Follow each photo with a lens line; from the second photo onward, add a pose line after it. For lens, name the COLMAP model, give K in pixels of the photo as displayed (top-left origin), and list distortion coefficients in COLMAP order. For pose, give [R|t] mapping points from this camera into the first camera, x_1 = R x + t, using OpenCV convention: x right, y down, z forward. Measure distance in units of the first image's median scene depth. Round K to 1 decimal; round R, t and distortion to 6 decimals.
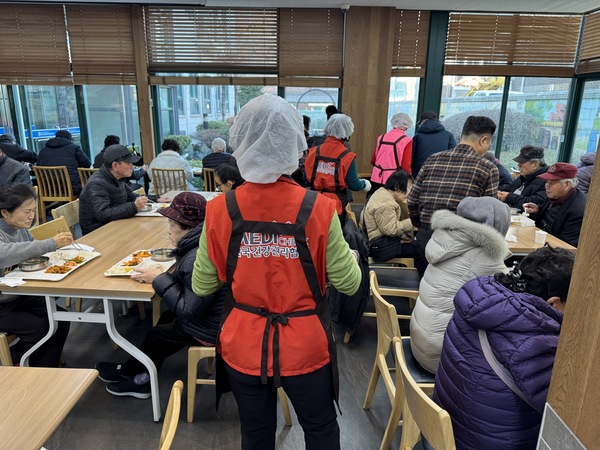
lens RADIAL K [[415.6, 0, 300.0], [0, 415.6, 225.0], [0, 0, 1]] dist [-0.037442, -0.001178]
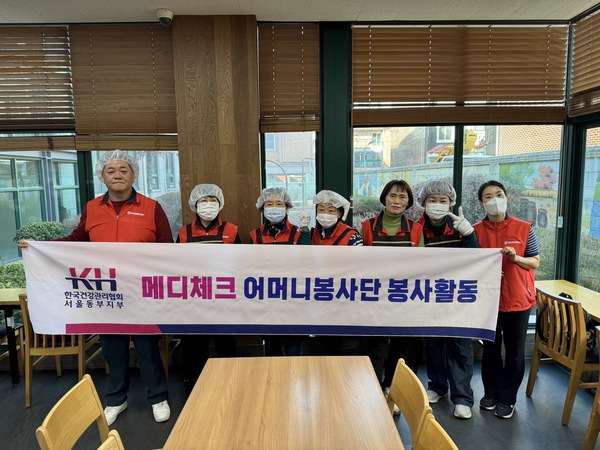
lens RADIAL K [[422.1, 0, 300.0], [0, 422.1, 225.0], [0, 0, 1]] dist [0.007475, -0.046854]
pose [[0.999058, -0.027834, 0.033278, 0.250323], [0.033008, 0.985457, -0.166691, -0.120537], [-0.028154, 0.167633, 0.985447, 0.417411]]
